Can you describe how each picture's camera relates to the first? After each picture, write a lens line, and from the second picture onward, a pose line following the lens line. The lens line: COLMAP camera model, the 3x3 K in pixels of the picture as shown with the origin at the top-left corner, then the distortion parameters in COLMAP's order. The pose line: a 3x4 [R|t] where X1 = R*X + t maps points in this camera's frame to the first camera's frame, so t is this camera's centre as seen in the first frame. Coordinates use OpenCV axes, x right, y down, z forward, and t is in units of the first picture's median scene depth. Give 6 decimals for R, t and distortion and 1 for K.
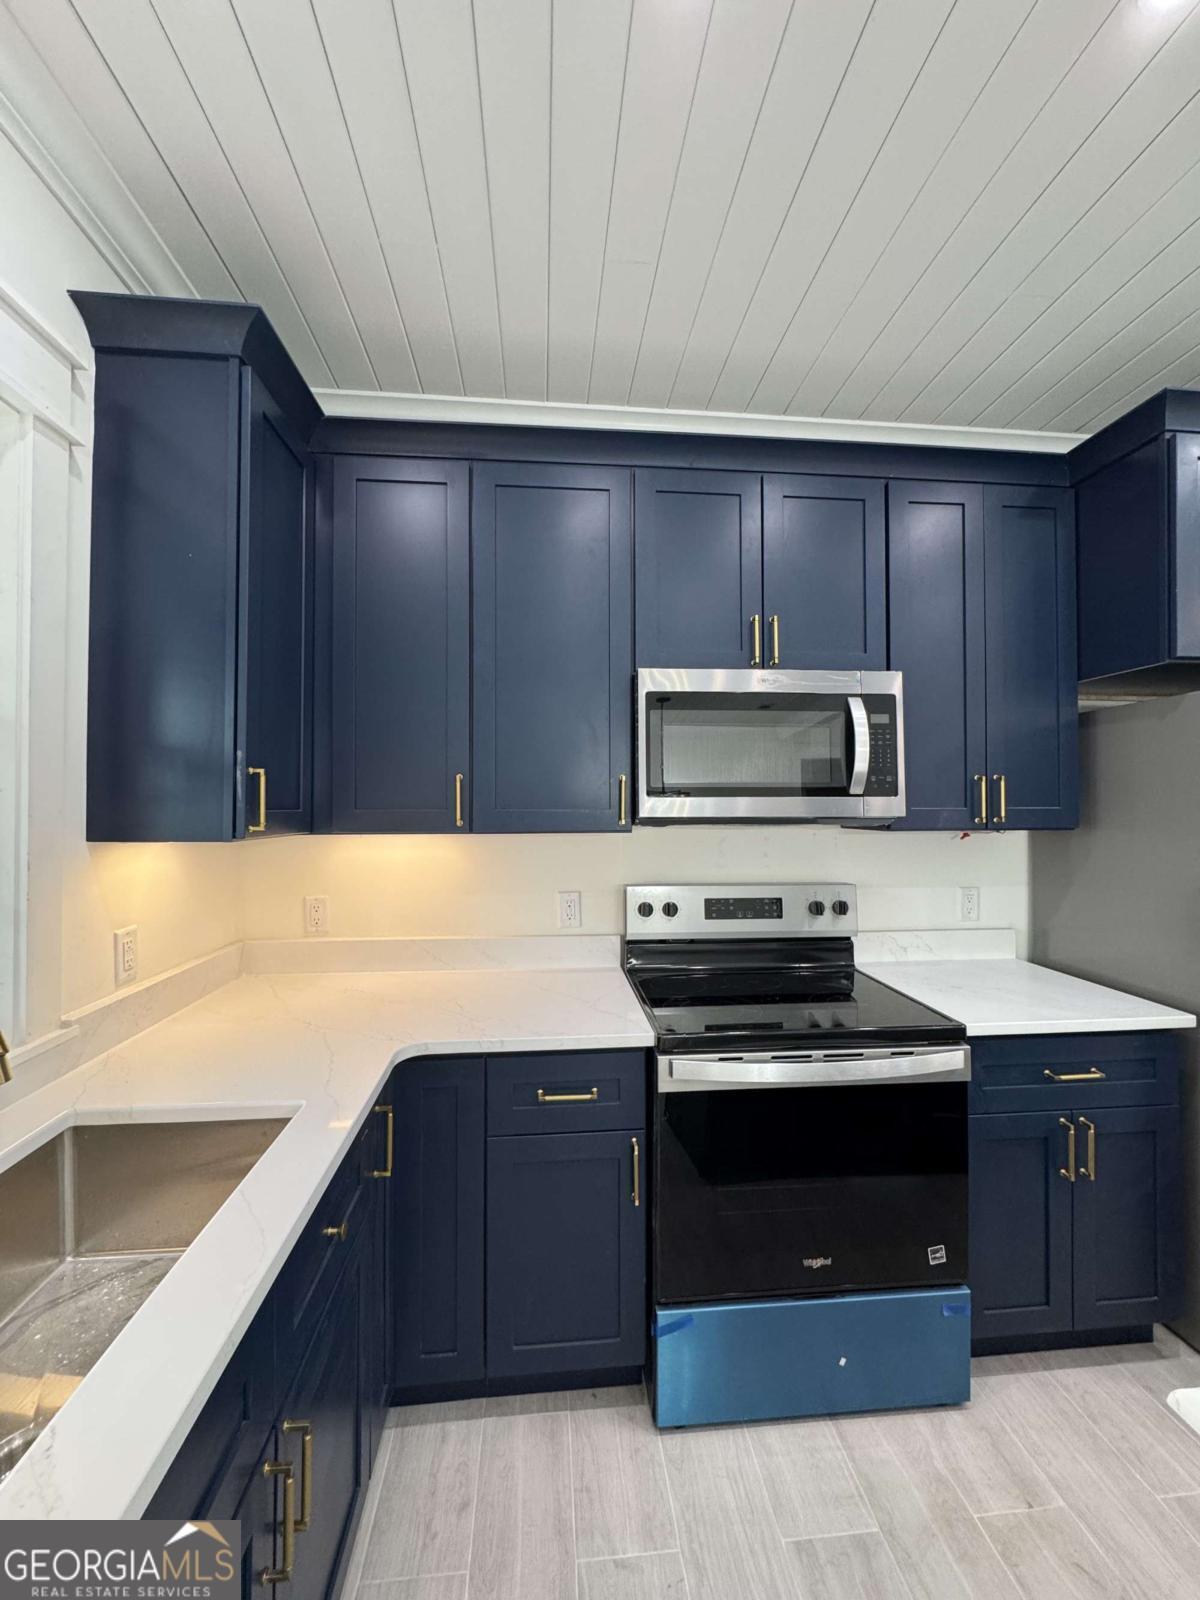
lens RADIAL K [[638.4, 0, 600.0], [0, 638.4, 800.0], [0, 0, 1]] dist [-0.000643, -0.000012]
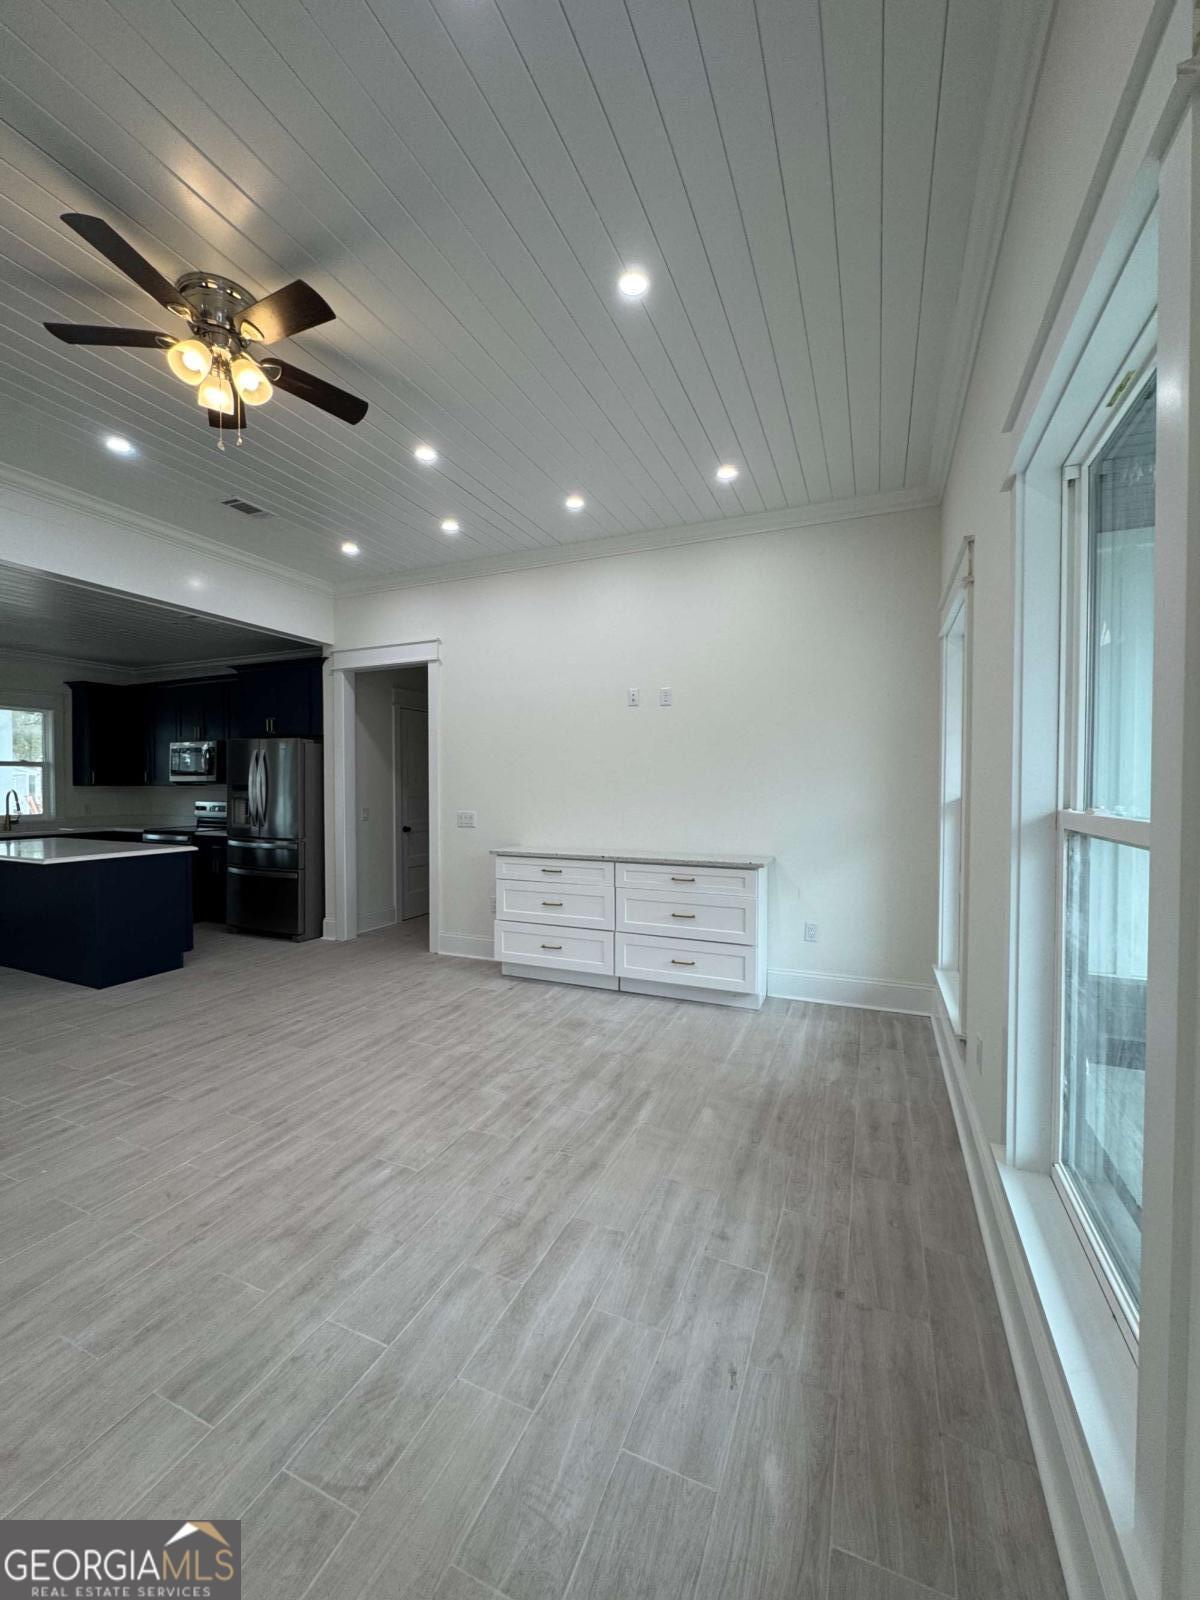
lens RADIAL K [[638.4, 0, 600.0], [0, 638.4, 800.0], [0, 0, 1]] dist [-0.000643, -0.000012]
pose [[0.877814, 0.013473, -0.478812, 4.090221], [0.001249, 0.999537, 0.030415, 0.026055], [0.479000, -0.027296, 0.877390, -1.077974]]
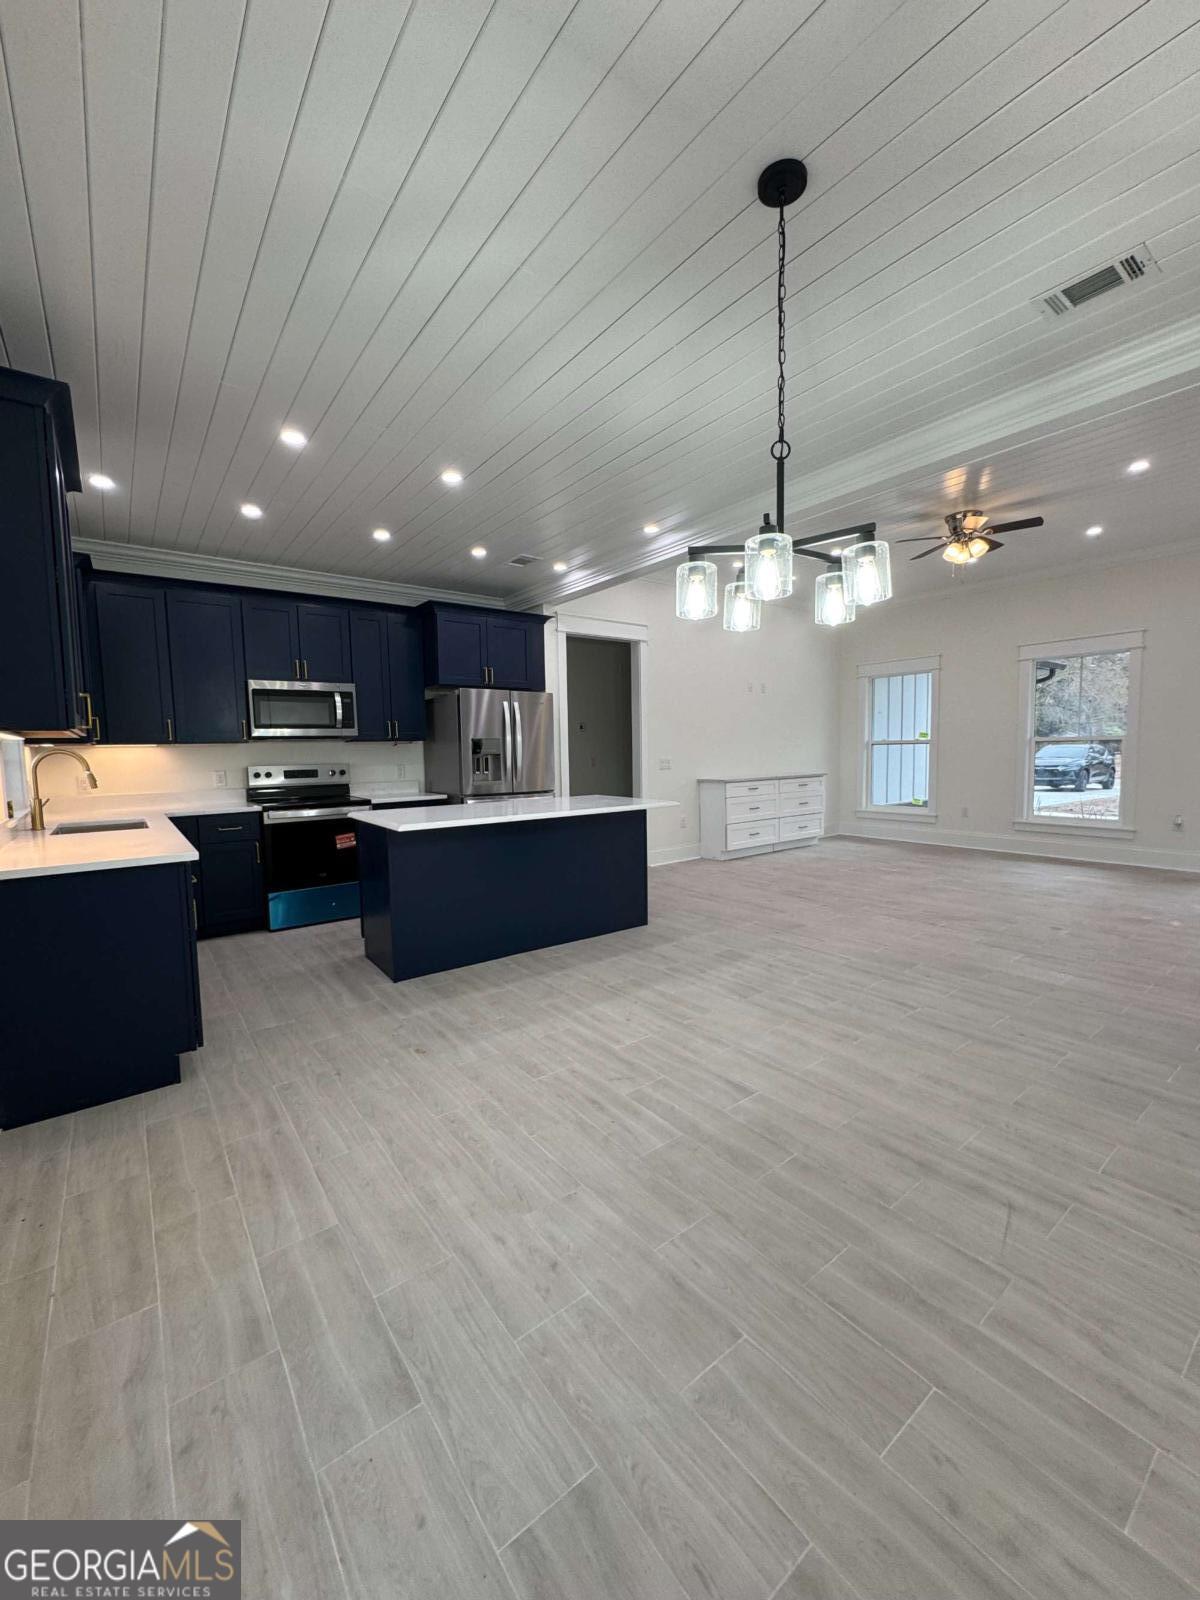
lens RADIAL K [[638.4, 0, 600.0], [0, 638.4, 800.0], [0, 0, 1]] dist [-0.000643, -0.000012]
pose [[0.847353, -0.057899, 0.527864, -0.122816], [0.012323, 0.995915, 0.089456, 0.067941], [-0.530887, -0.069296, 0.844605, -1.940271]]
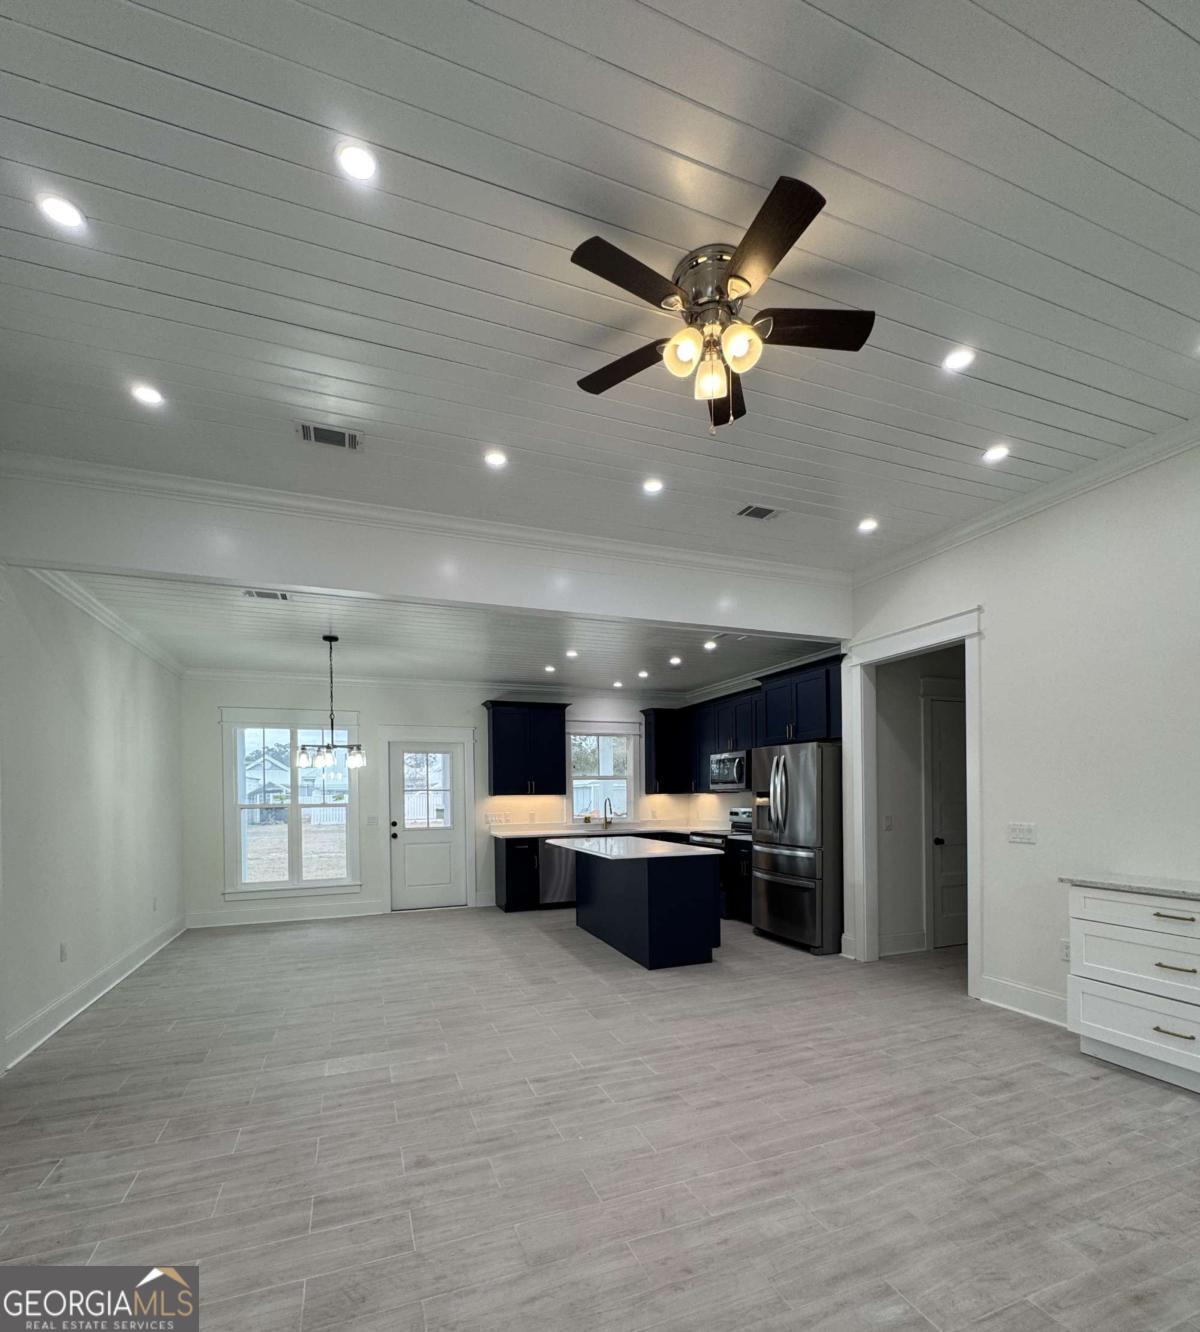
lens RADIAL K [[638.2, 0, 597.7], [0, 638.2, 797.7], [0, 0, 1]] dist [-0.006499, -0.000093]
pose [[0.275253, 0.003086, -0.961367, 3.907396], [0.019453, 0.999772, 0.008780, 0.030231], [0.961175, -0.021119, 0.275130, -0.866678]]
